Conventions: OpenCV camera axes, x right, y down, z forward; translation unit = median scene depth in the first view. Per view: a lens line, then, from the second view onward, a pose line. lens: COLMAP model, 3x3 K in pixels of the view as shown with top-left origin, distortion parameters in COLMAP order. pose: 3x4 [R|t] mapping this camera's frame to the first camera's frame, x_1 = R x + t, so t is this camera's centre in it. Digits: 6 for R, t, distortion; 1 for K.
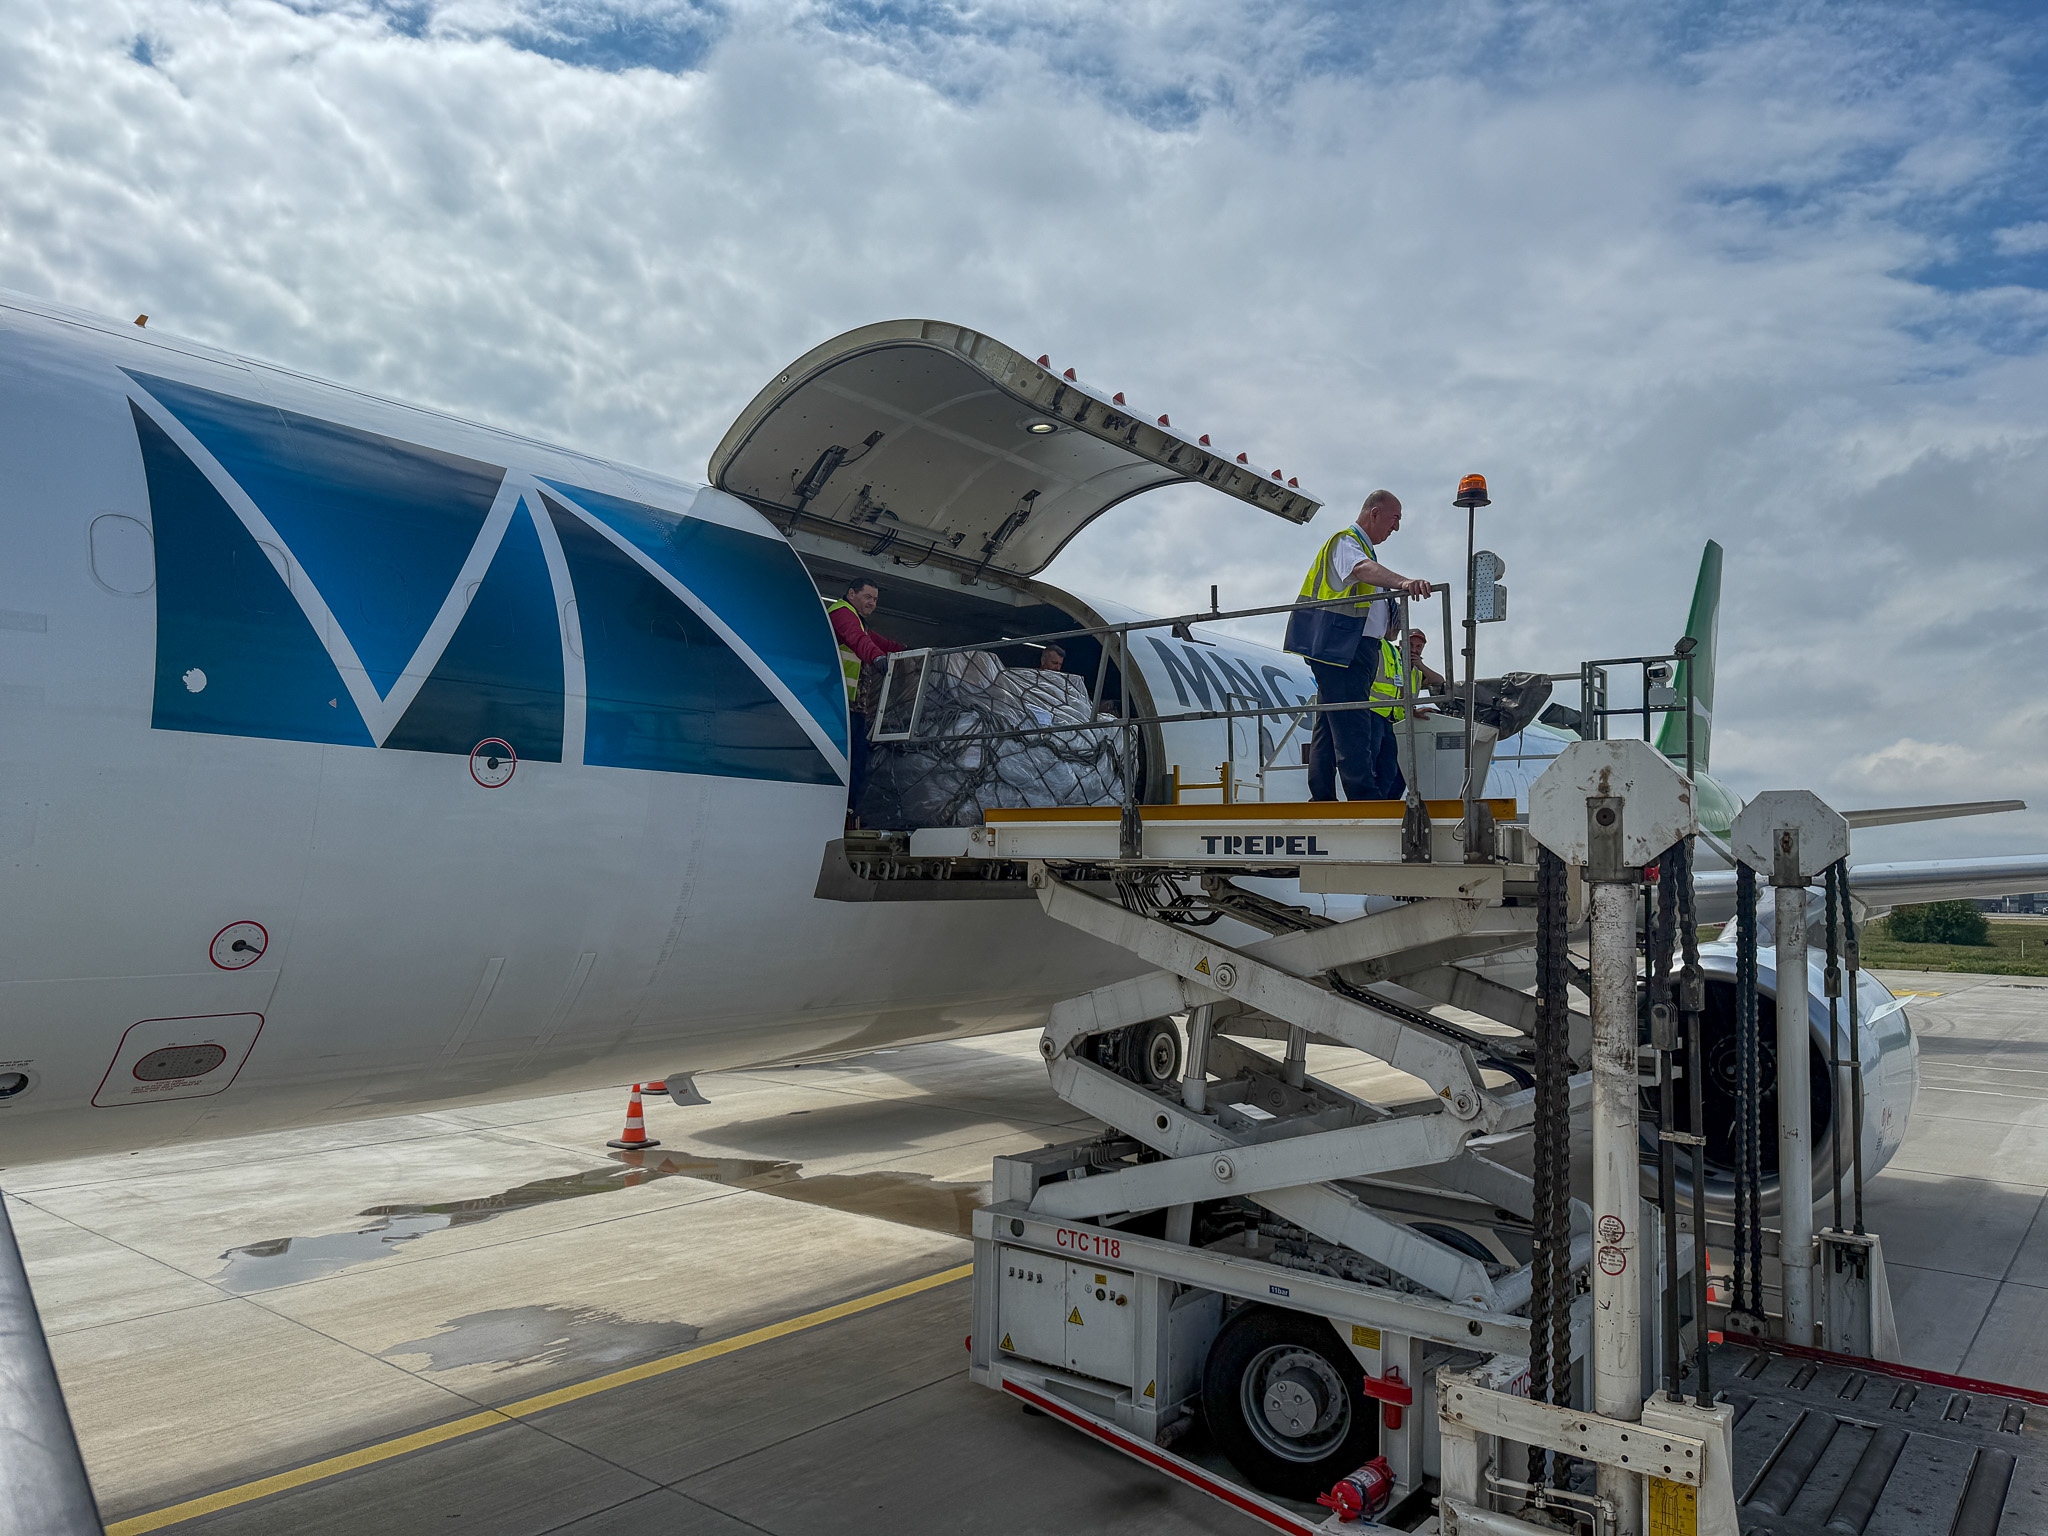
lens RADIAL K [[1440.2, 0, 1024.0], [0, 1440.2, 768.0], [0, 0, 1]] dist [0.001330, 0.000980]
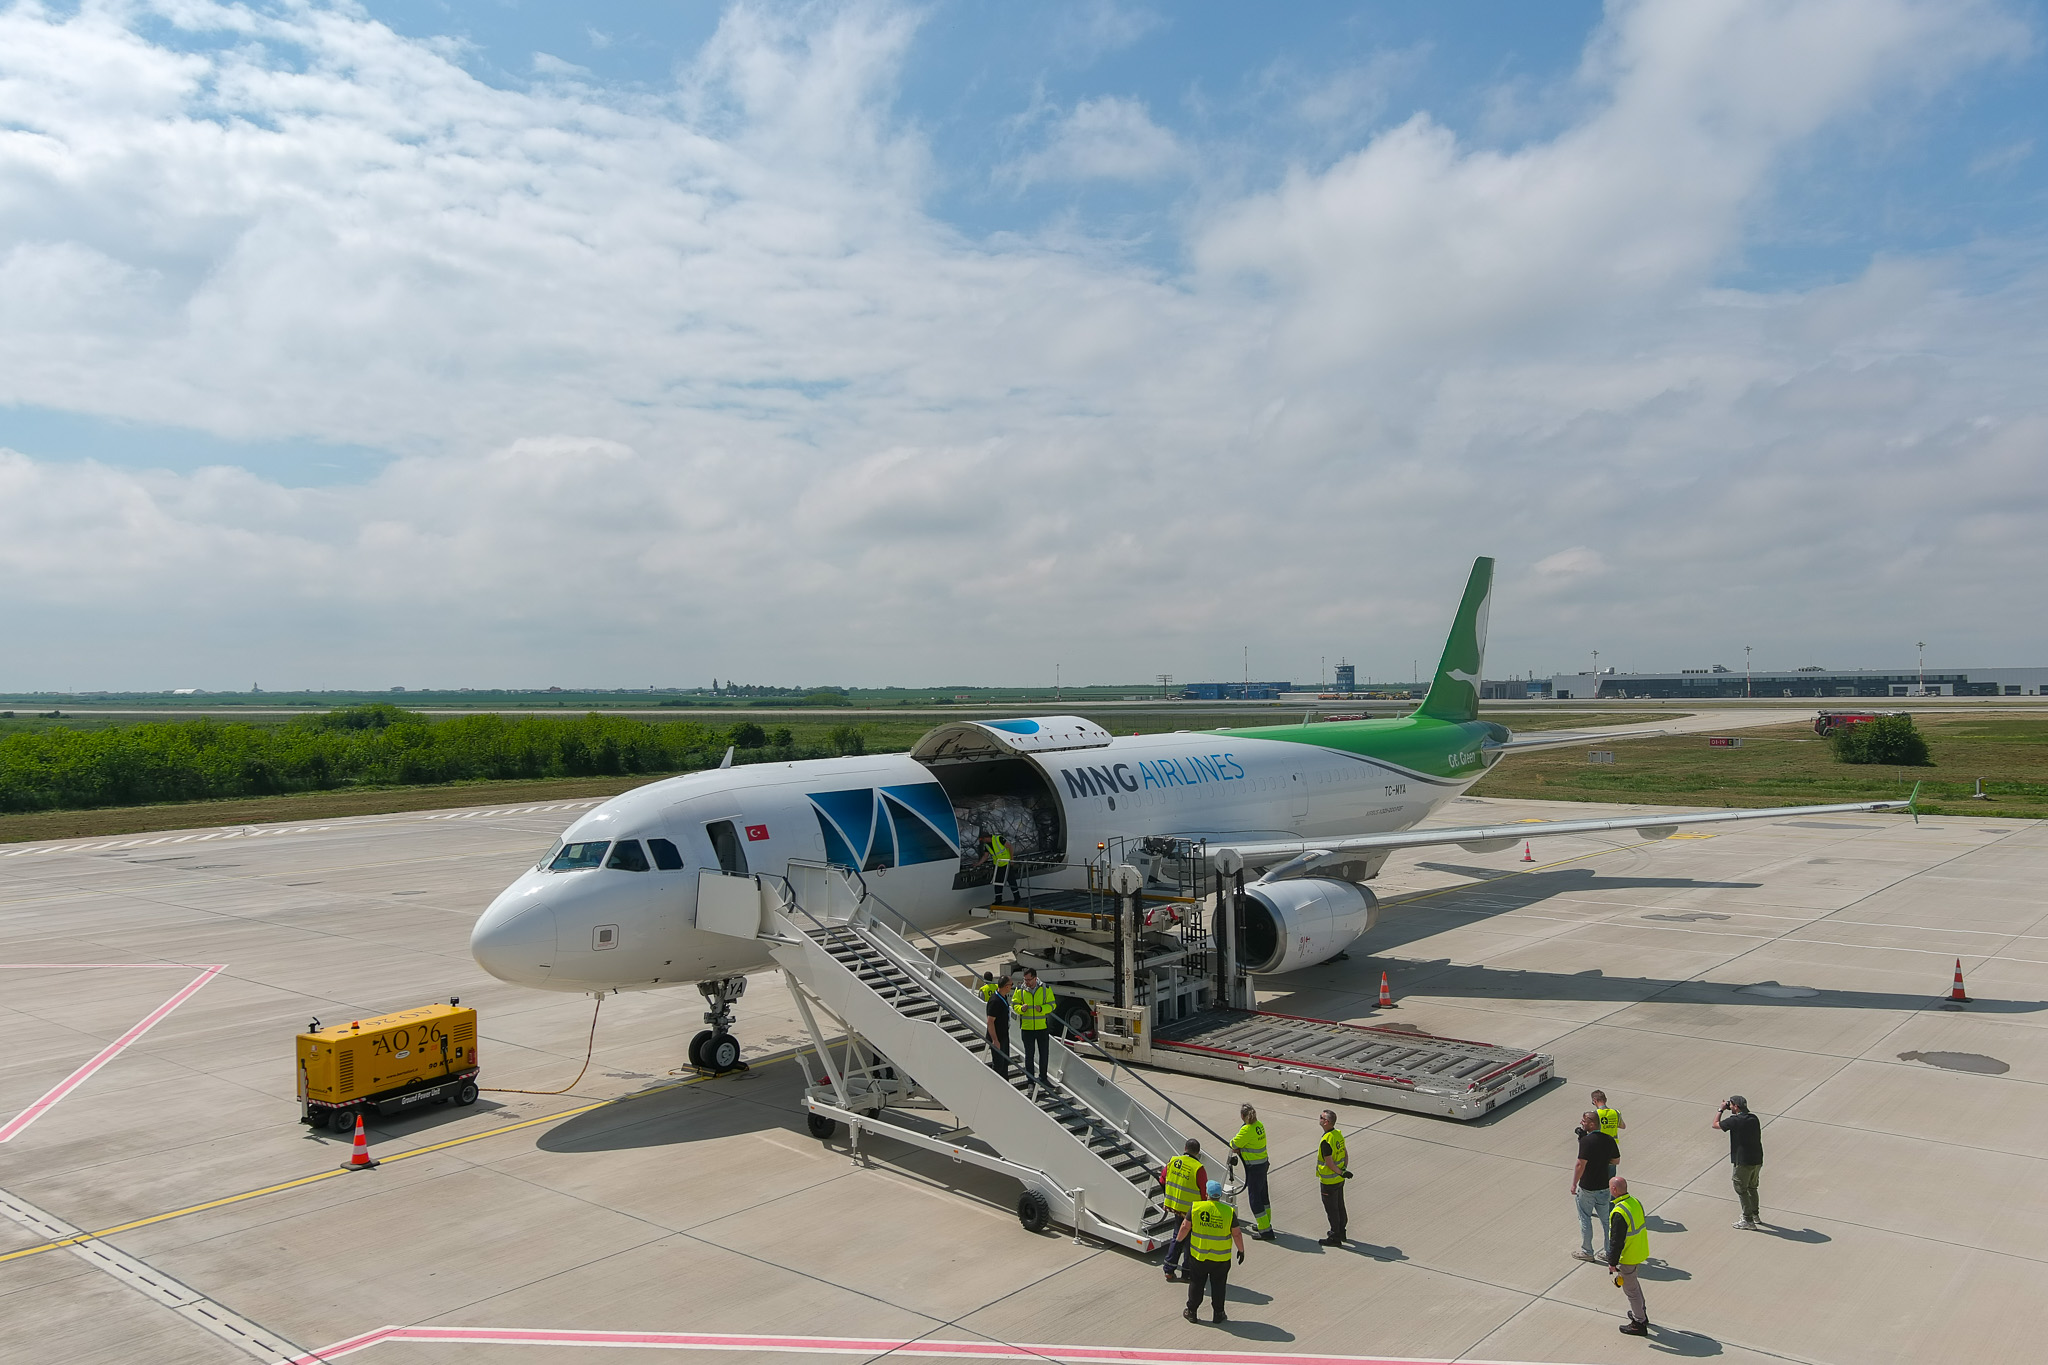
lens RADIAL K [[1570.0, 0, 1024.0], [0, 1570.0, 682.5], [0, 0, 1]] dist [0.050887, 0.003284]
pose [[0.999231, -0.022258, -0.032277, 0.213502], [0.024958, 0.996001, 0.085788, -0.910479], [0.030238, -0.086528, 0.995790, -3.454005]]
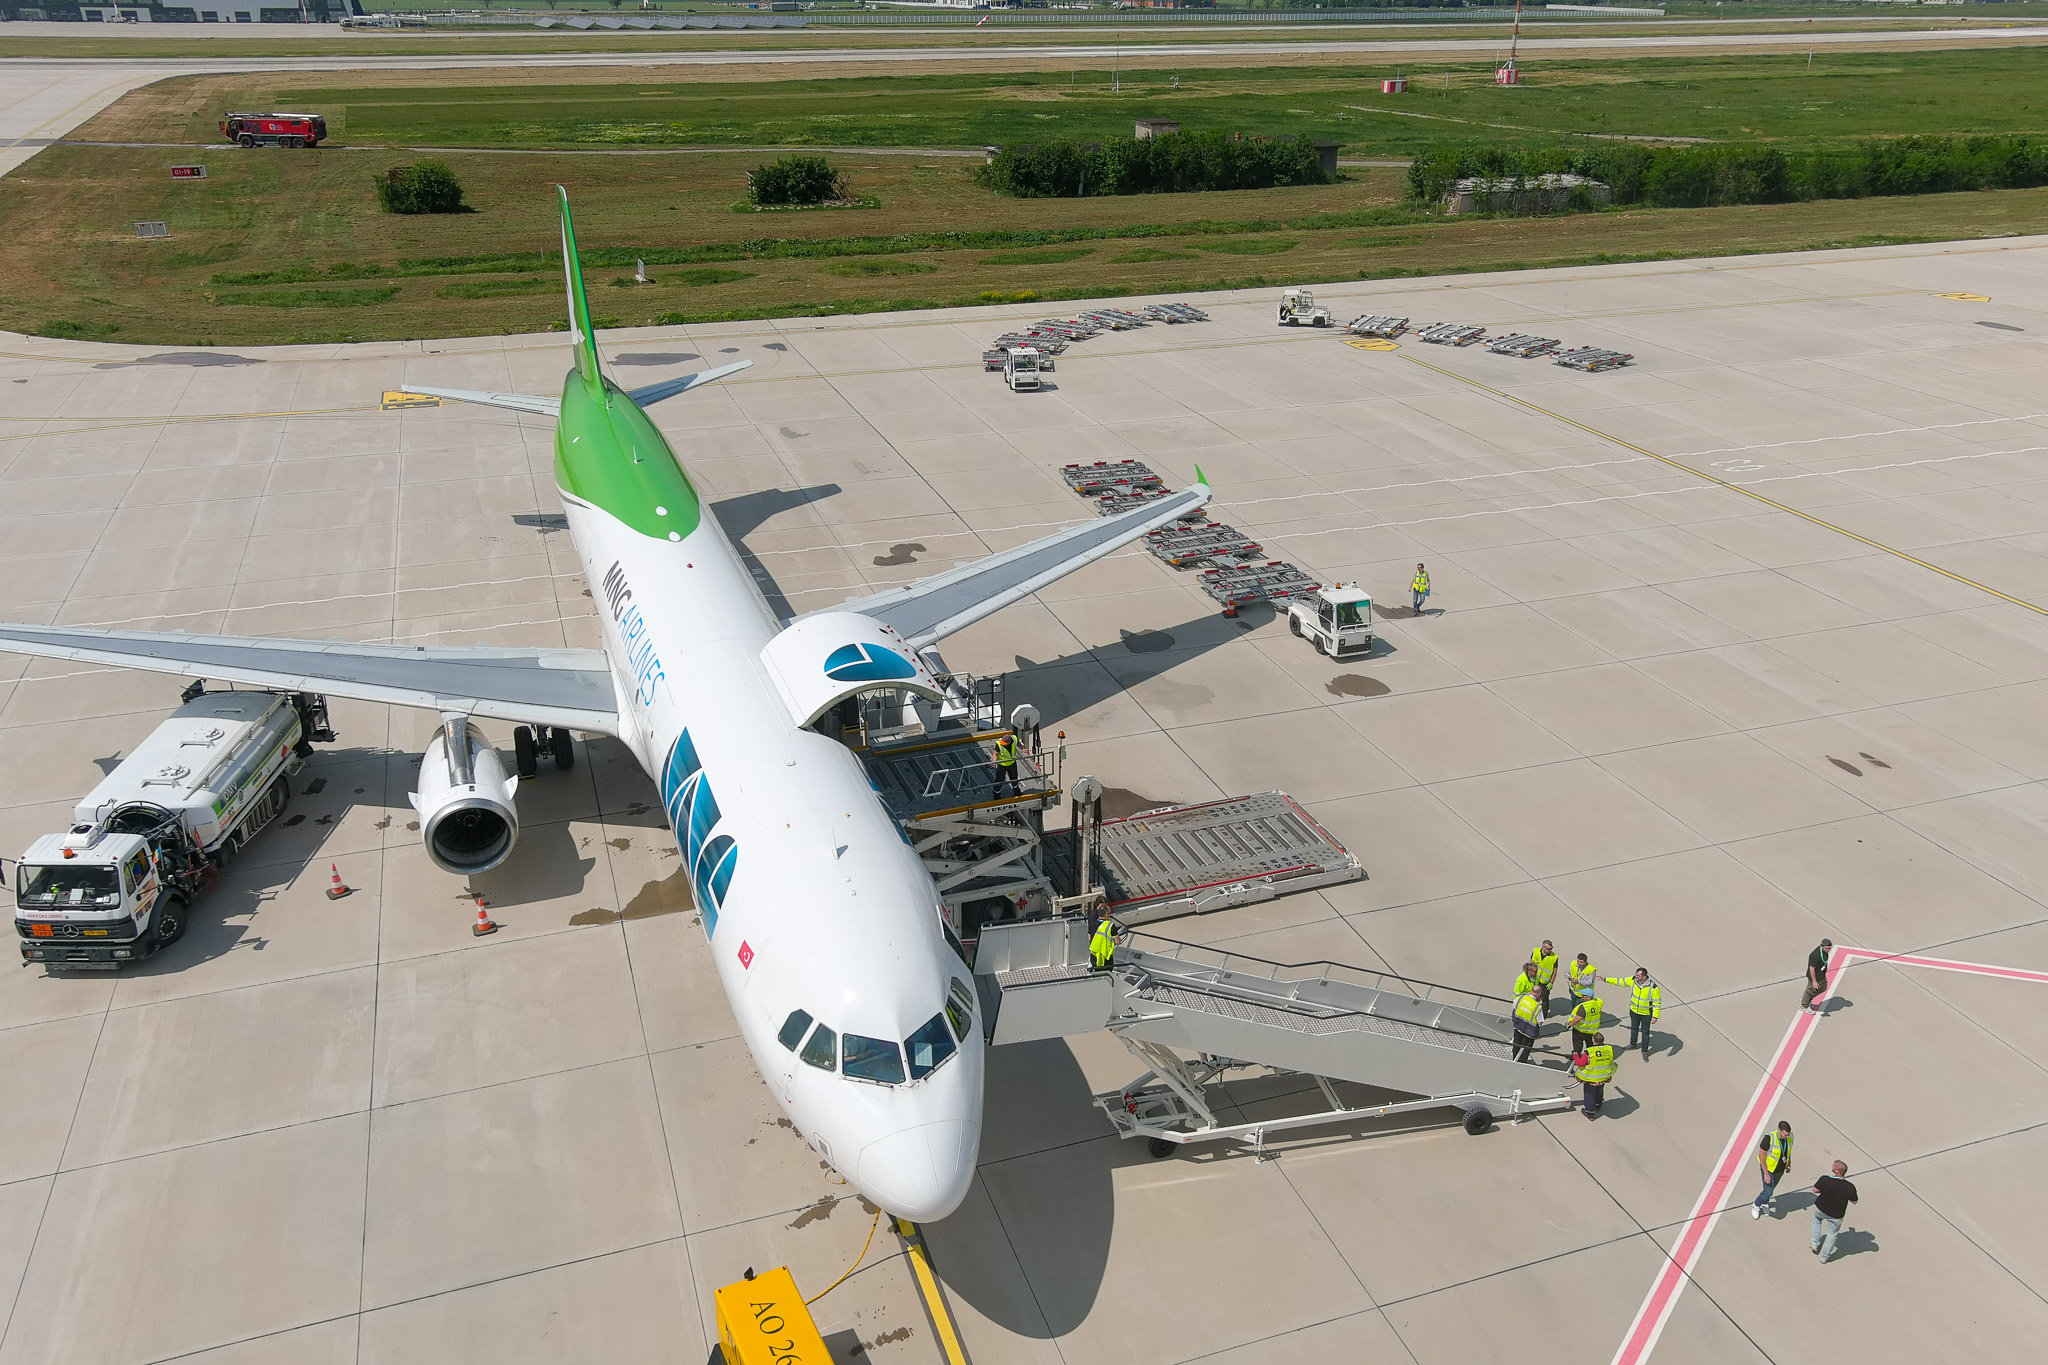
lens RADIAL K [[1570.0, 0, 1024.0], [0, 1570.0, 682.5], [0, 0, 1]] dist [0.050887, 0.003284]
pose [[0.528326, -0.365292, 0.766442, -3.163787], [-0.064877, 0.882706, 0.465425, -2.405898], [-0.846559, -0.295620, 0.442658, -1.005782]]
